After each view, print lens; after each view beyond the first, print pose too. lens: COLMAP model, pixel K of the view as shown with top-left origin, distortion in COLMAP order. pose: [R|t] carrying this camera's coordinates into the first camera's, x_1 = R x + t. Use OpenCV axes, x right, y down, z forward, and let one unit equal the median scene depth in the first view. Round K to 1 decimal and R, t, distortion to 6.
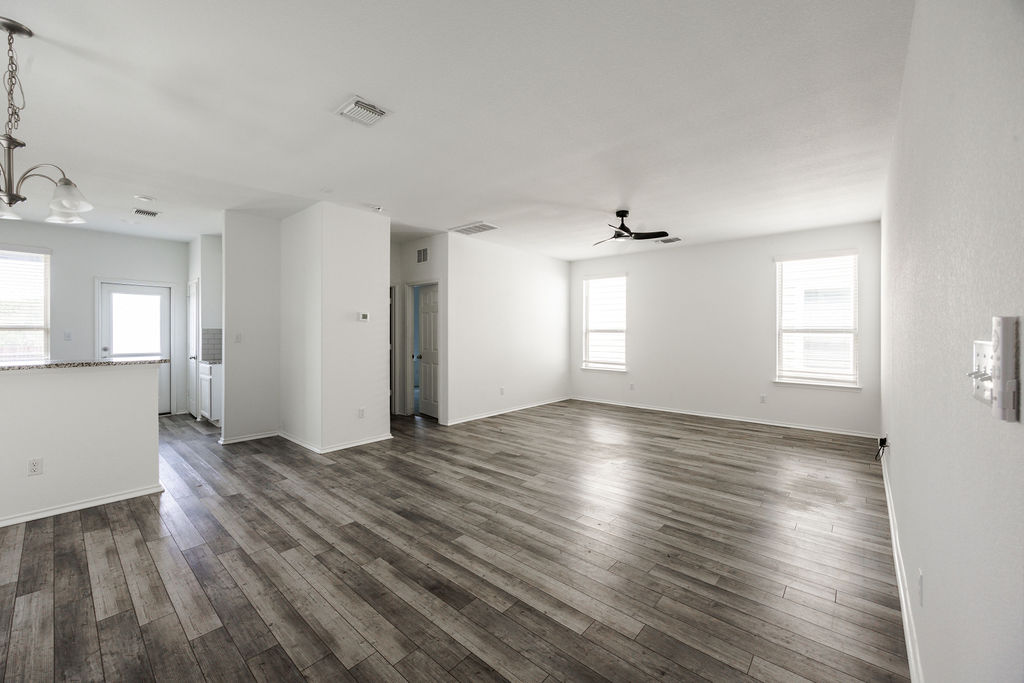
lens RADIAL K [[404.2, 0, 507.1], [0, 404.2, 334.1], [0, 0, 1]] dist [-0.000425, 0.000014]
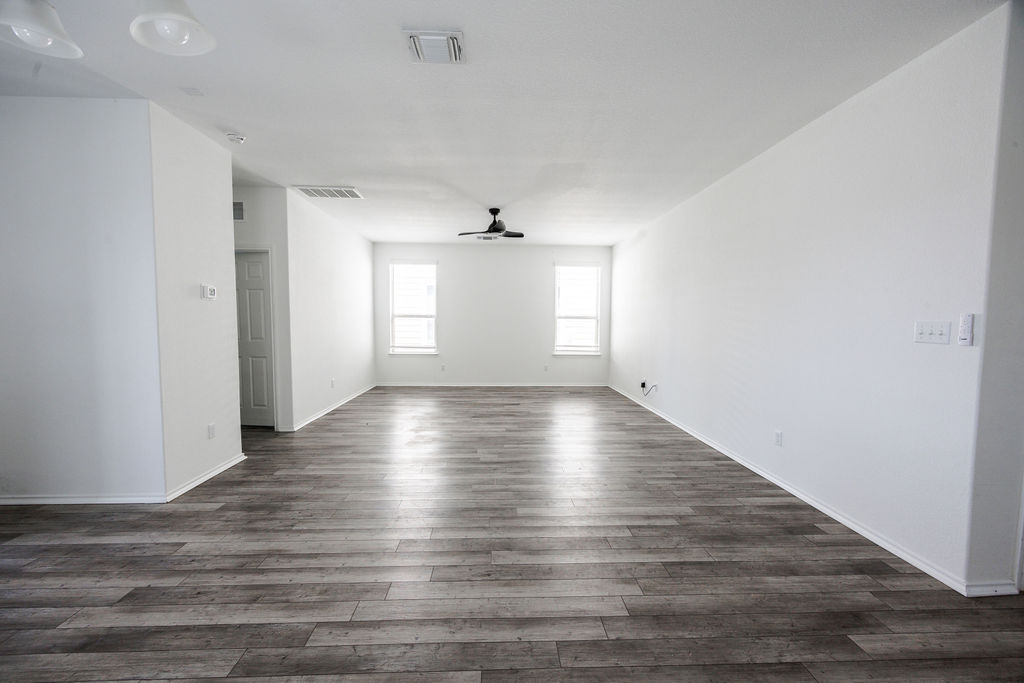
lens RADIAL K [[401.6, 0, 506.8], [0, 401.6, 344.3], [0, 0, 1]] dist [-0.000268, -0.000003]
pose [[0.720522, -0.039432, 0.692310, -0.607016], [-0.003066, 0.998191, 0.060045, 0.003656], [-0.693426, -0.045387, 0.719097, 0.203705]]
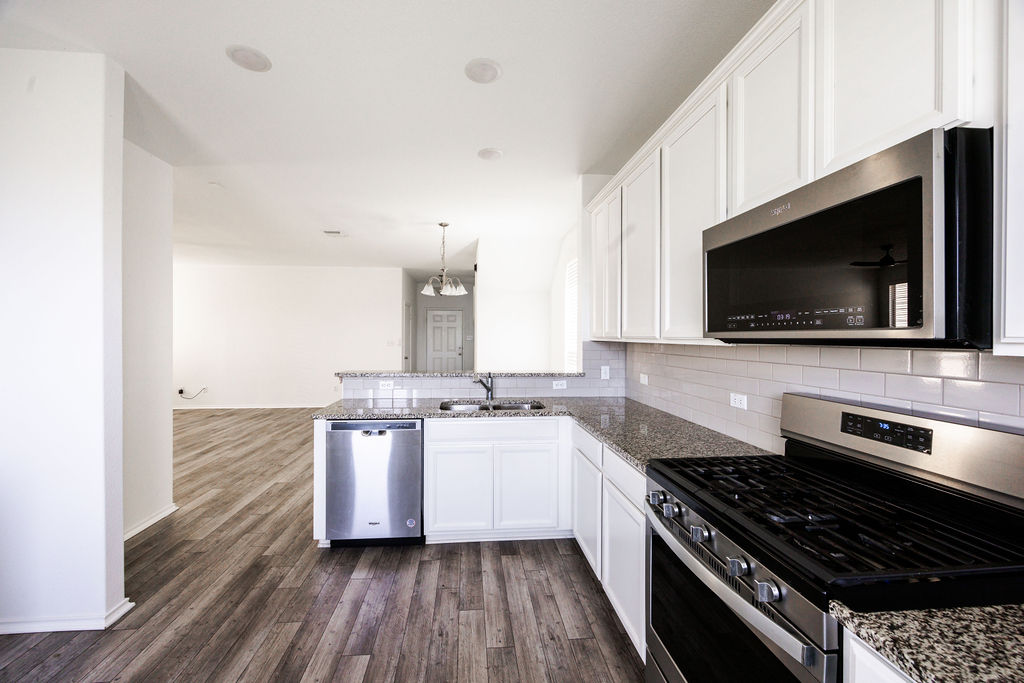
lens RADIAL K [[404.2, 0, 507.1], [0, 404.2, 334.1], [0, 0, 1]] dist [-0.000425, 0.000014]
pose [[-0.730254, -0.003249, 0.683168, -1.717378], [-0.000312, 0.999990, 0.004423, -0.039422], [-0.683176, 0.003016, -0.730247, 1.361865]]
